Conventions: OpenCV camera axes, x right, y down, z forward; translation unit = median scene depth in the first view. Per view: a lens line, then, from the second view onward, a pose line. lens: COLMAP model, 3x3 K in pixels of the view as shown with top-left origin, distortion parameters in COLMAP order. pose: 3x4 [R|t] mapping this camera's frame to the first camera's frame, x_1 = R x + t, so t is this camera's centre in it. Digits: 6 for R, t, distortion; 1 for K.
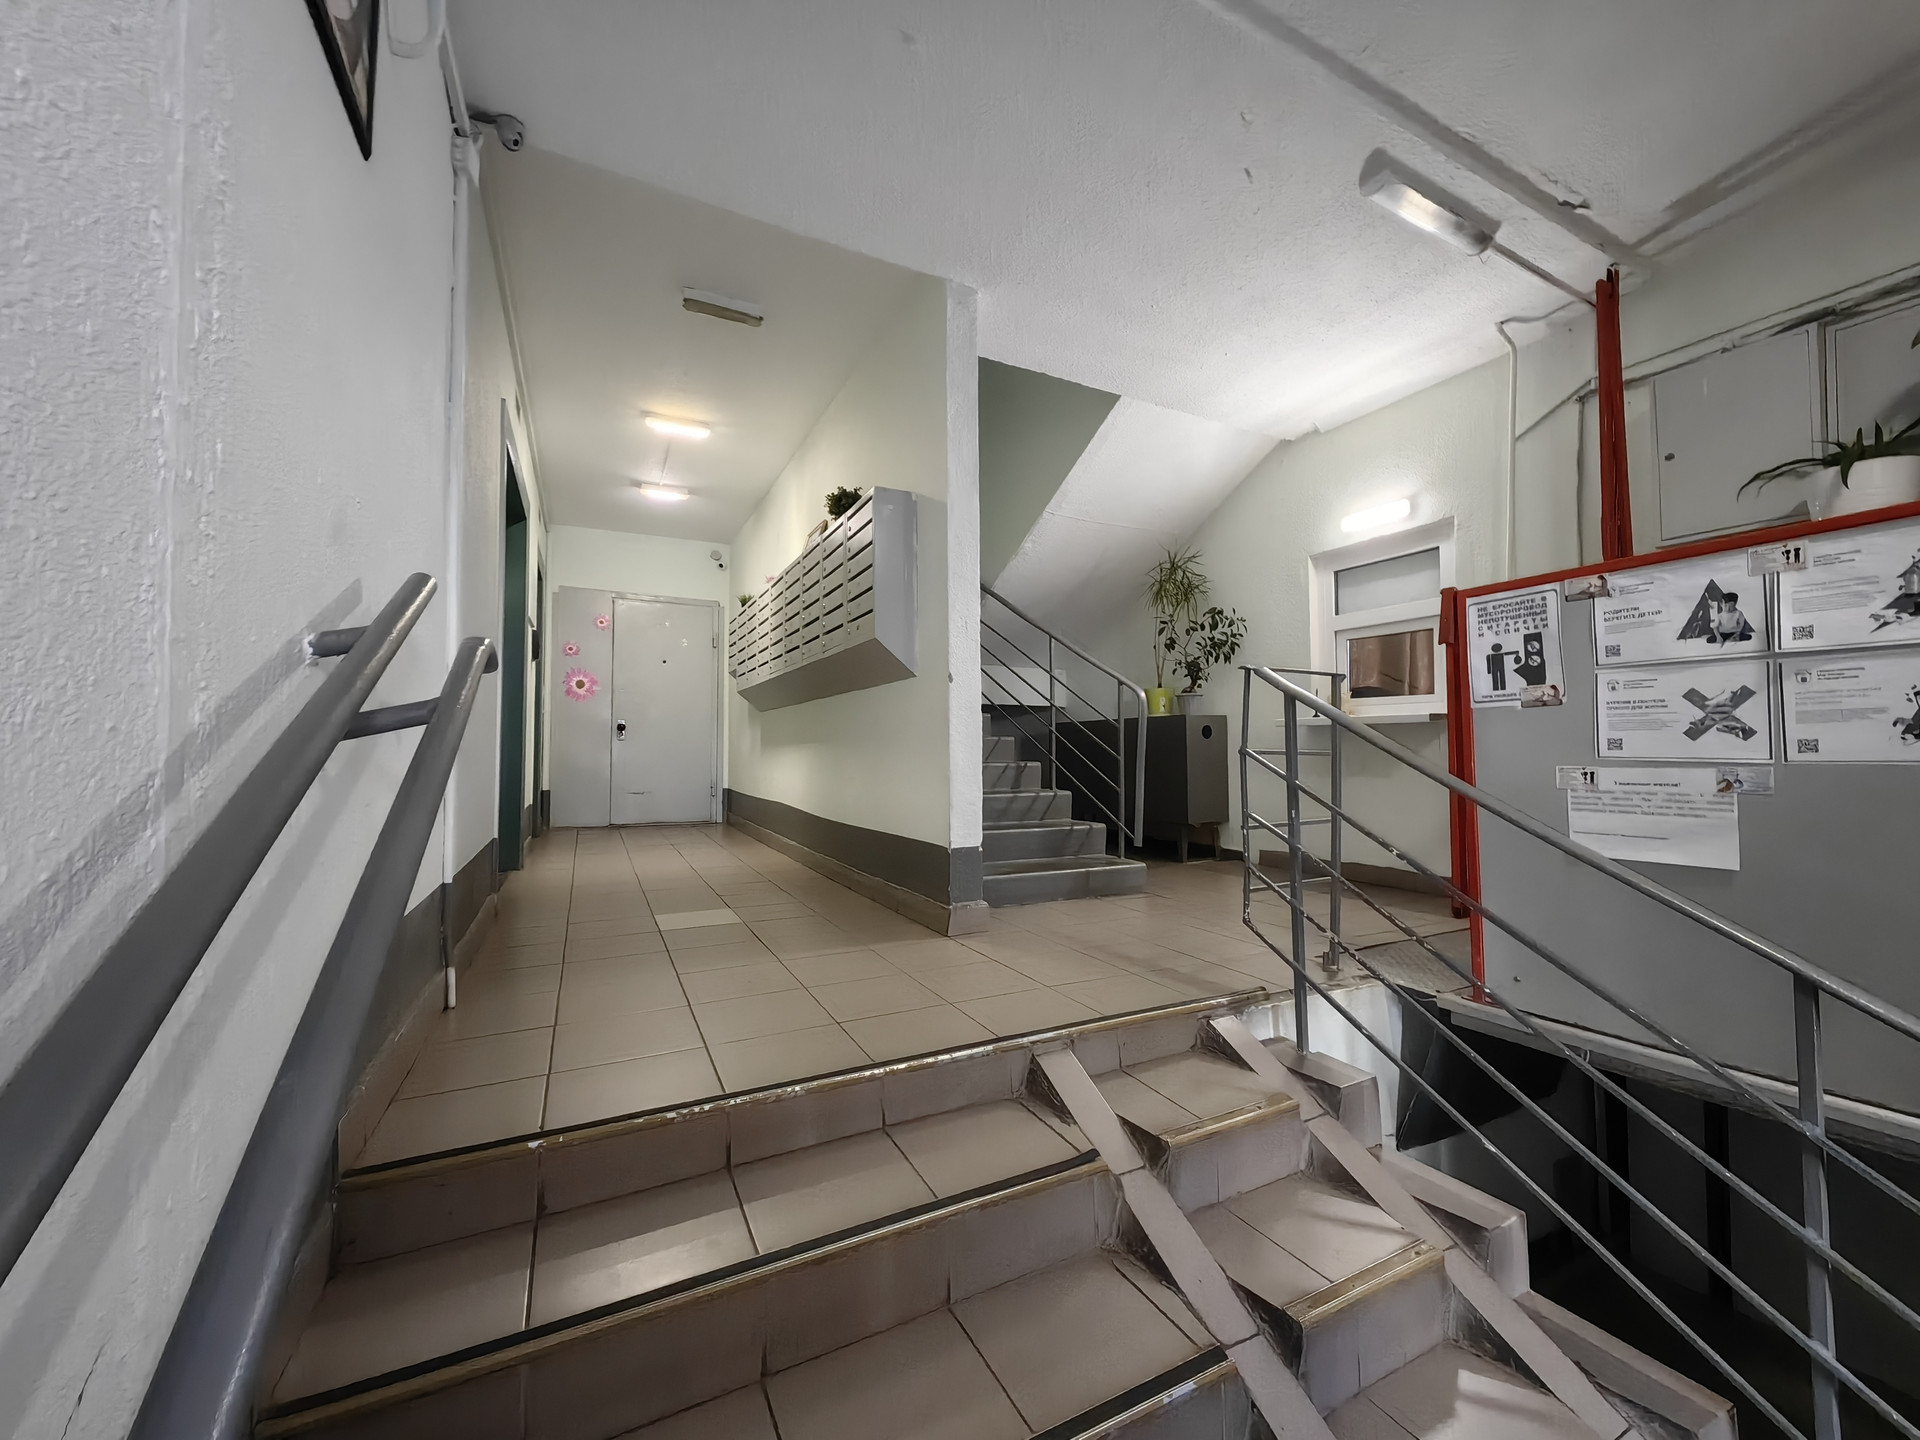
lens RADIAL K [[746.5, 0, 962.0], [0, 746.5, 723.8], [0, 0, 1]] dist [0.011718, 0.000043]
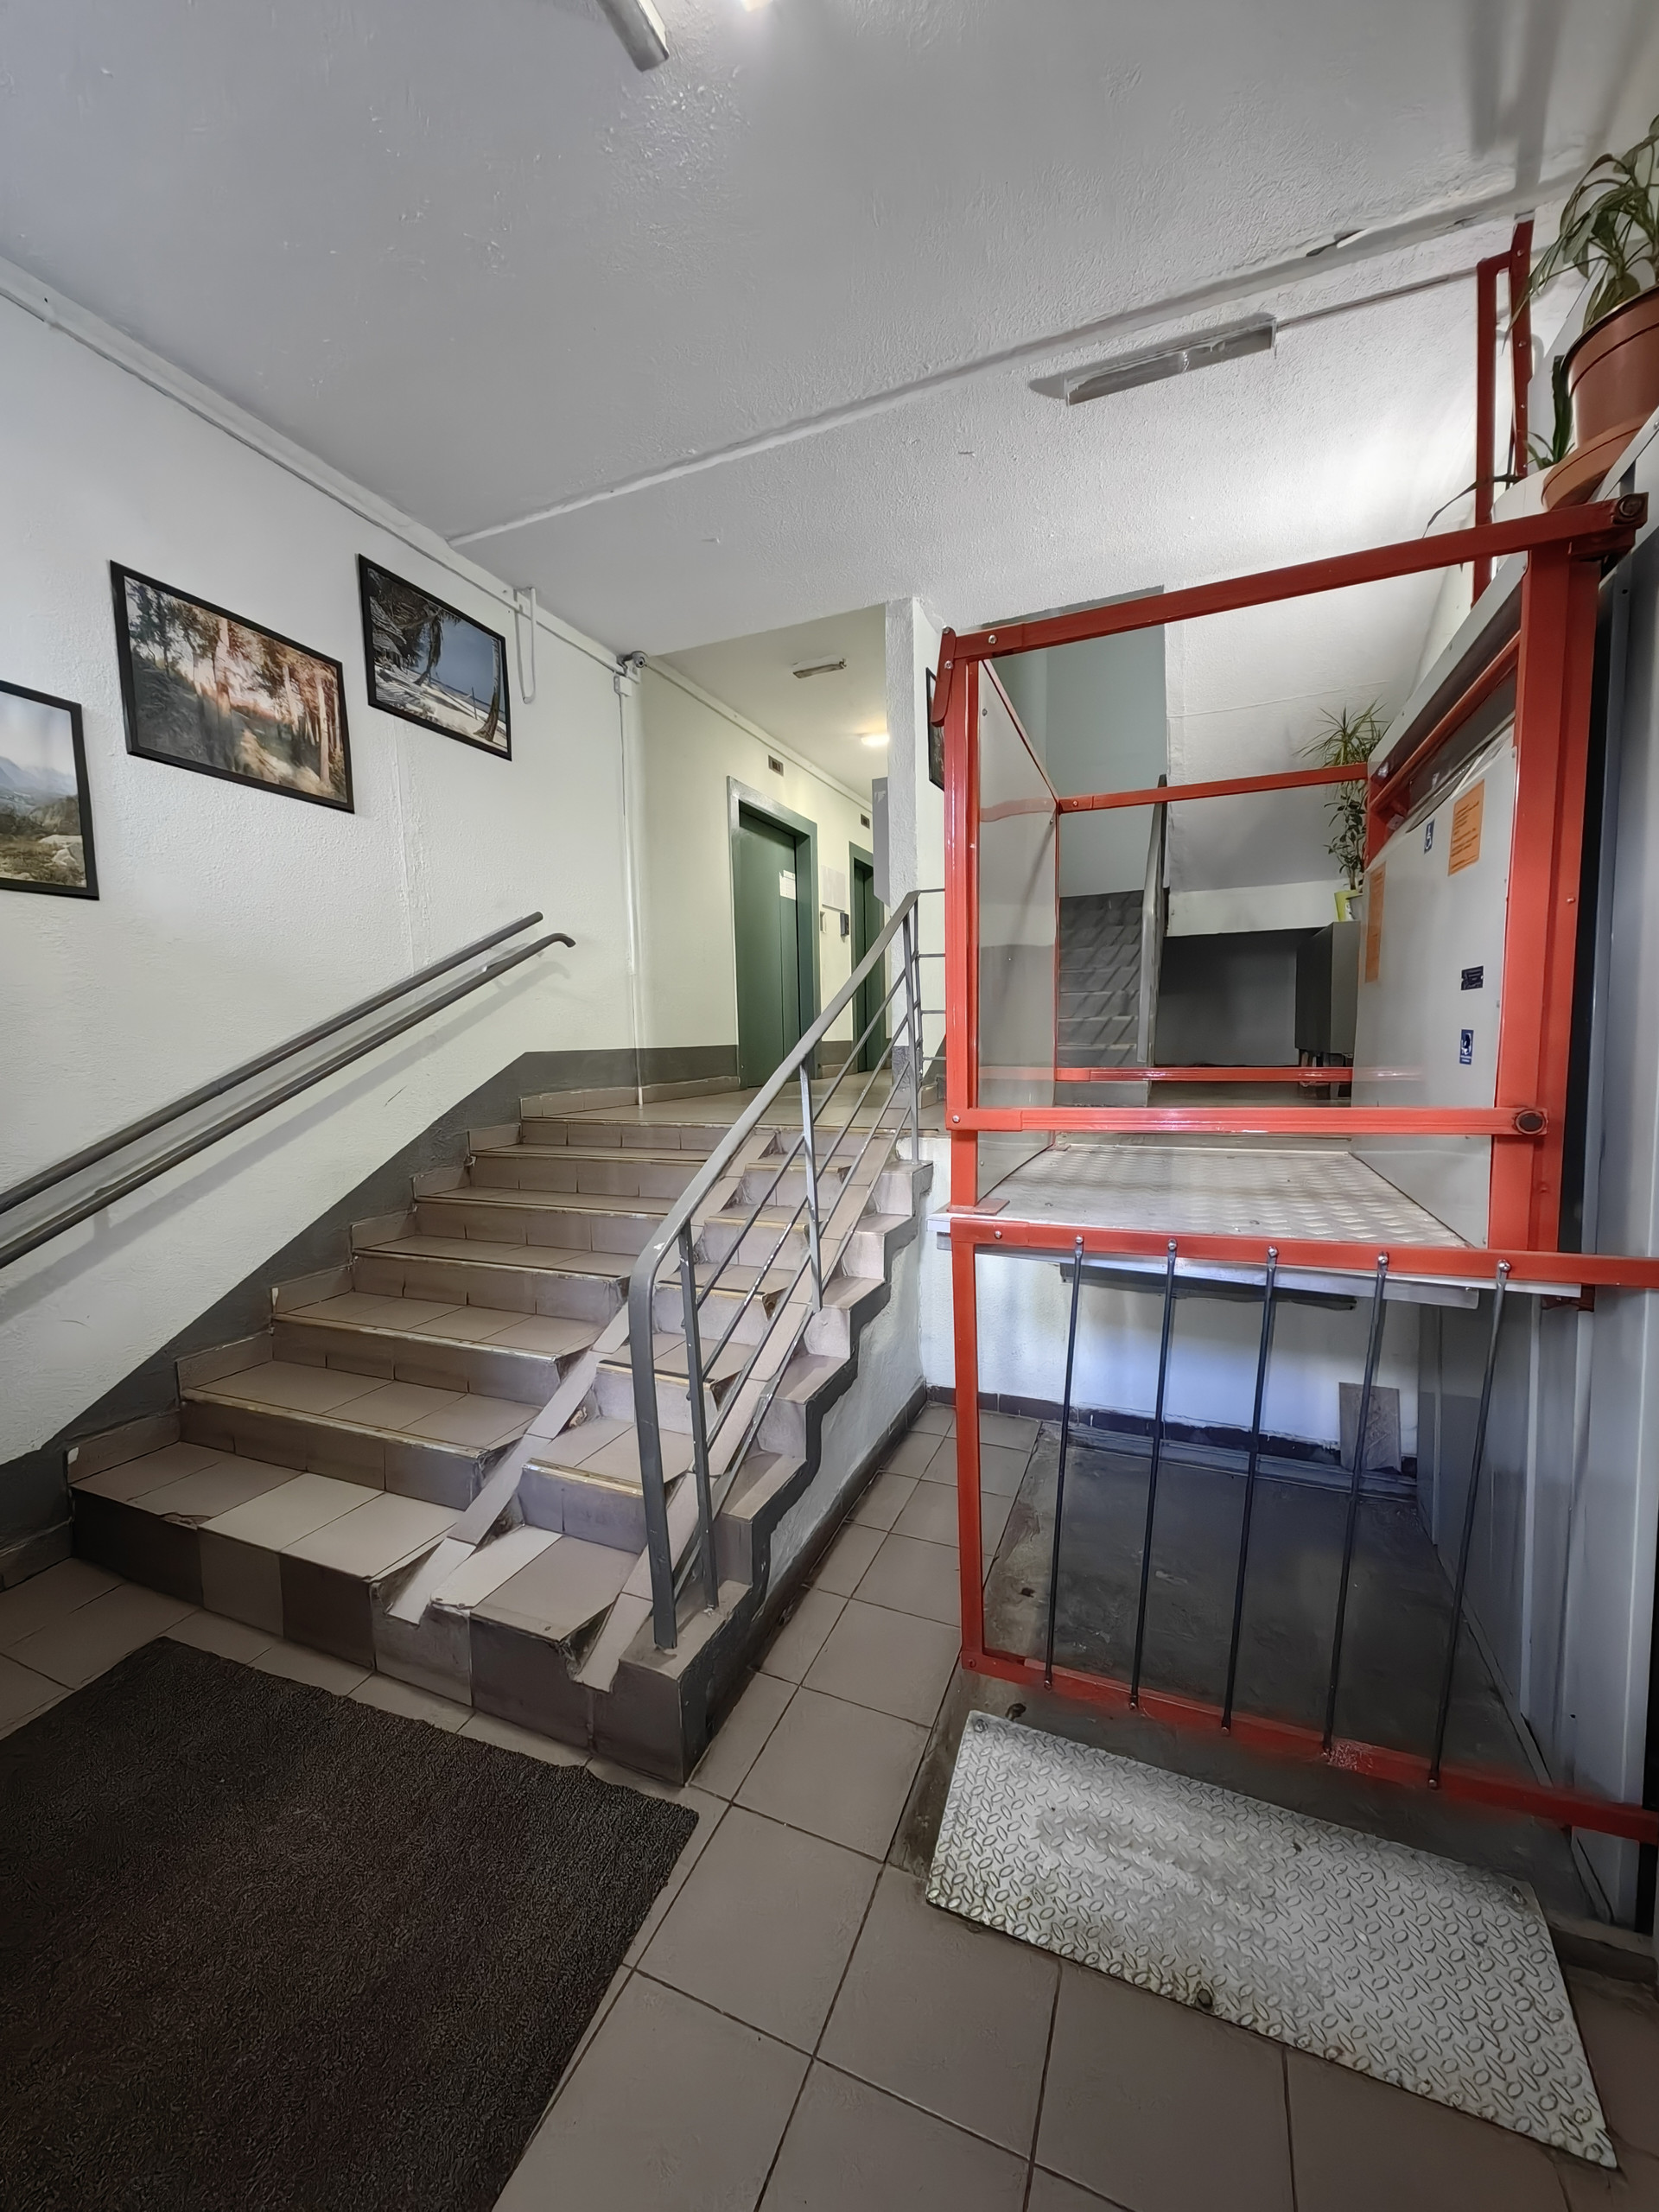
lens RADIAL K [[860.0, 0, 827.4], [0, 860.0, 1111.4], [0, 0, 1]] dist [0.011718, 0.000043]
pose [[0.642073, 0.051786, -0.764892, 1.061938], [0.054393, 0.992124, 0.112830, 0.089808], [0.764711, -0.114050, 0.634200, -0.099404]]
